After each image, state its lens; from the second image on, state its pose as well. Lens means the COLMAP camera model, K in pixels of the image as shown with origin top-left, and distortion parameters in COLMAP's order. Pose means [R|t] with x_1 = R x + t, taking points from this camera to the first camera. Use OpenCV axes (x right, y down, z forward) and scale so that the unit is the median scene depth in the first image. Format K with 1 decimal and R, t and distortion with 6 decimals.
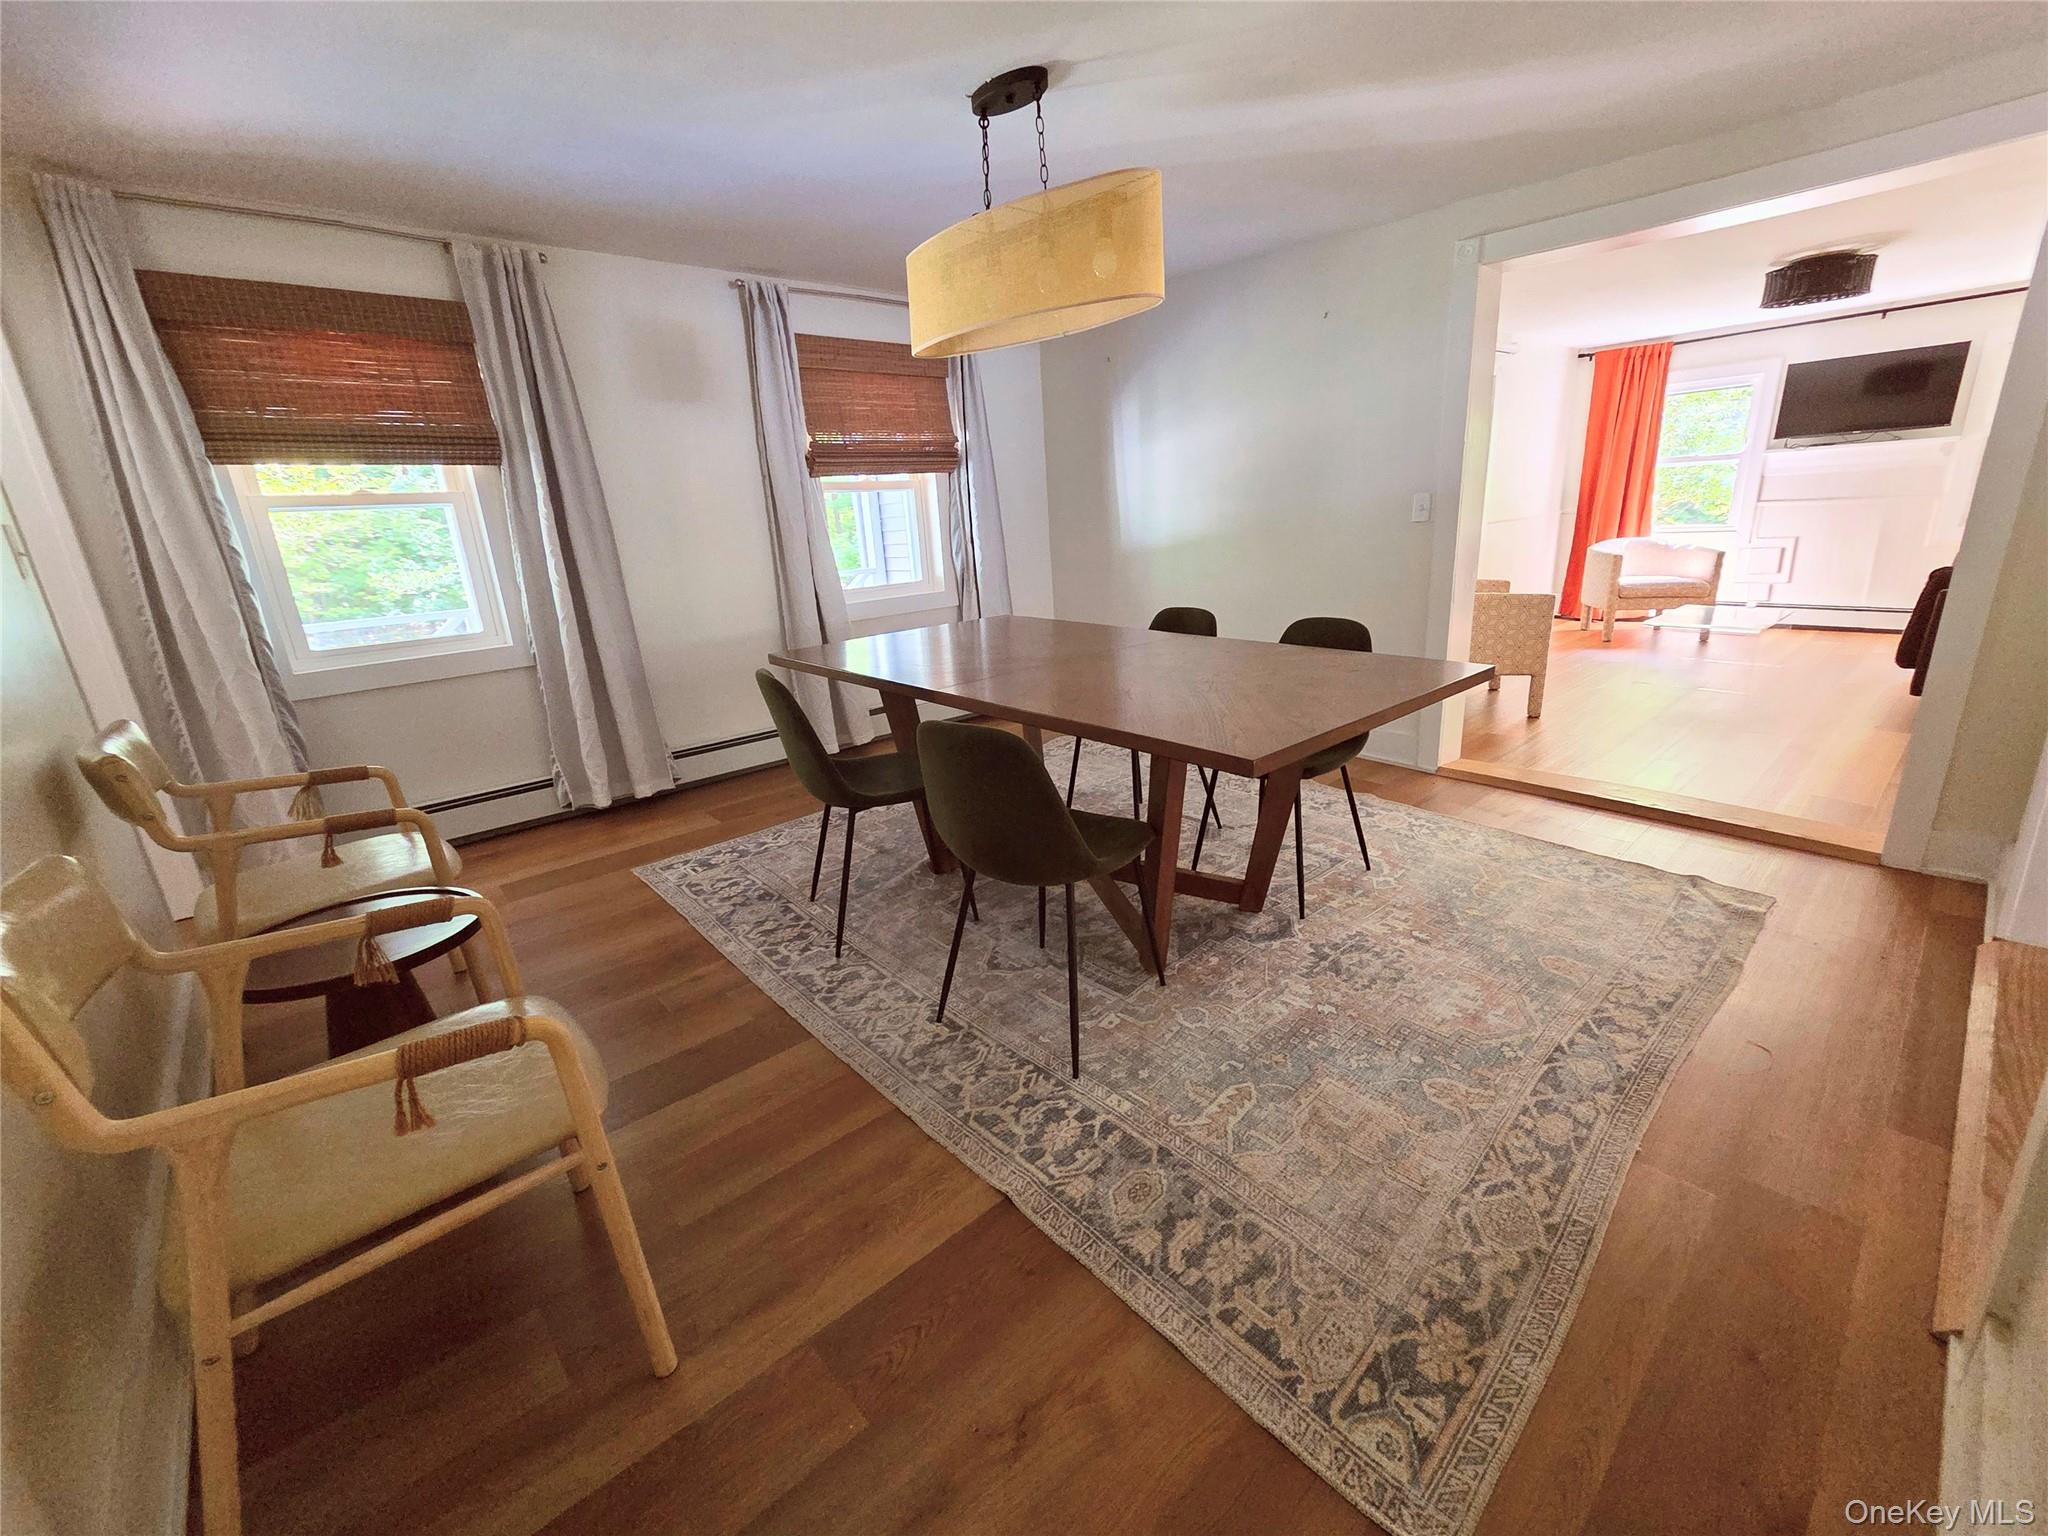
lens RADIAL K [[843.9, 0, 1036.2], [0, 843.9, 774.2], [0, 0, 1]] dist [0.000004, 0.000213]
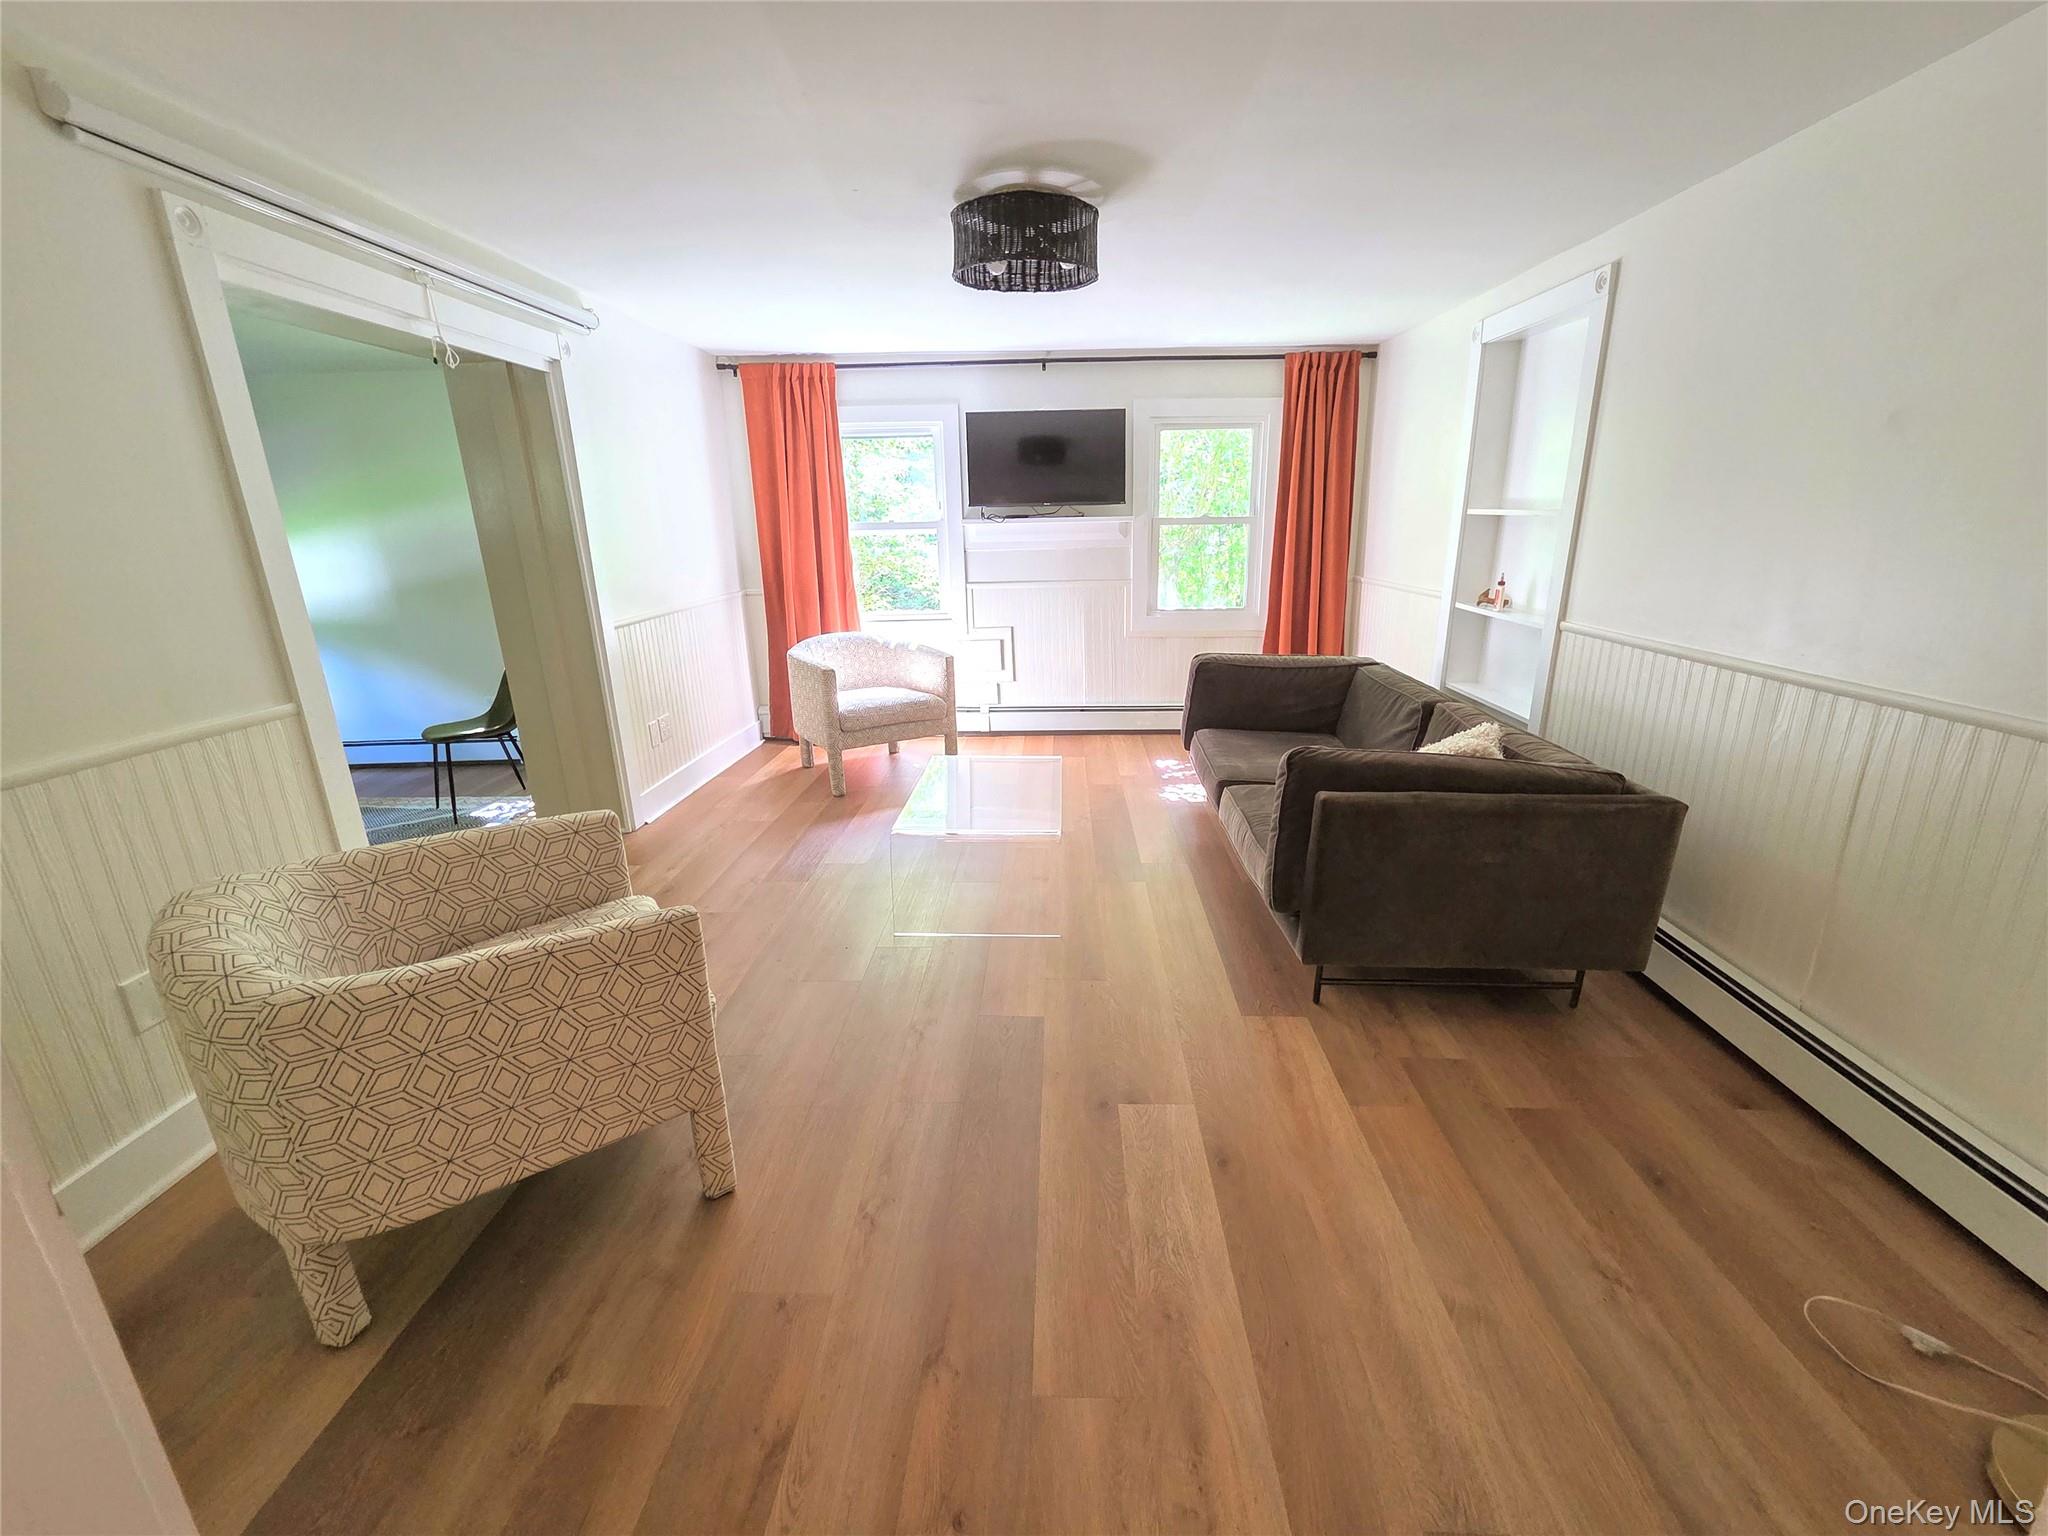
lens RADIAL K [[843.9, 0, 1025.9], [0, 843.9, 765.2], [0, 0, 1]] dist [0.000004, 0.000213]
pose [[0.690961, -0.160072, 0.704947, 0.318672], [0.195199, 0.980265, 0.031262, -0.174177], [-0.696039, 0.116004, 0.708571, 0.432703]]
